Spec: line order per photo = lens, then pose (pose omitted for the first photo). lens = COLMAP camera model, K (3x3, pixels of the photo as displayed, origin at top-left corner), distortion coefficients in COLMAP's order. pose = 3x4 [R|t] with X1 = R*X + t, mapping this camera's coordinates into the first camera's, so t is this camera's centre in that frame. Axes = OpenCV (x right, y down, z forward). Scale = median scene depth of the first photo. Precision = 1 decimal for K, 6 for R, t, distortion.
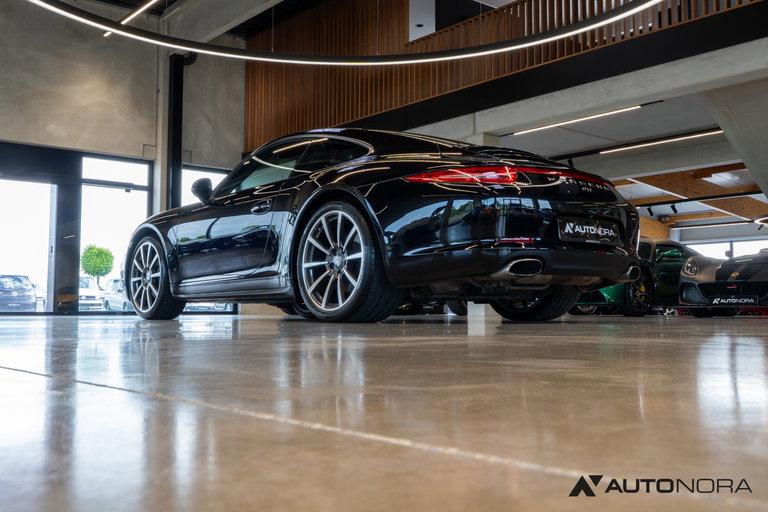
lens RADIAL K [[808.0, 0, 384.0], [0, 808.0, 256.0], [0, 0, 1]] dist [0.001483, -0.011468]
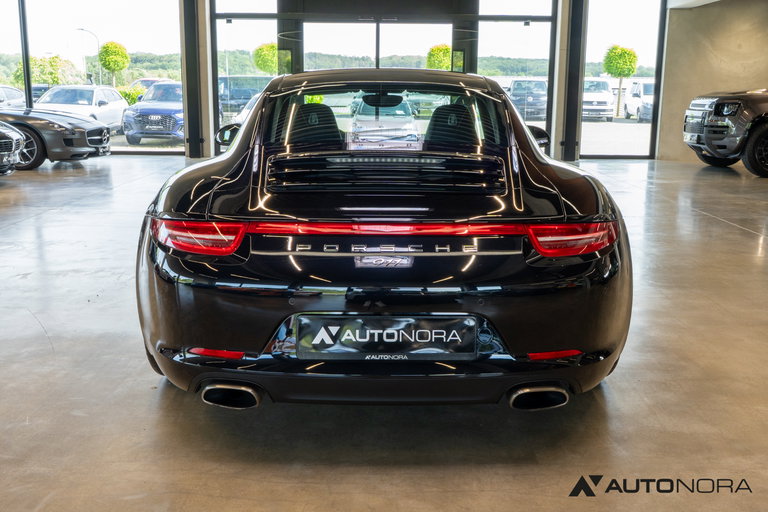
lens RADIAL K [[792.5, 0, 384.0], [0, 792.5, 256.0], [0, 0, 1]] dist [-0.006330, 0.016173]
pose [[0.763089, 0.139964, -0.630956, 0.557362], [0.036215, 0.965474, 0.257969, -0.213222], [0.645278, -0.219704, 0.731674, 0.574703]]
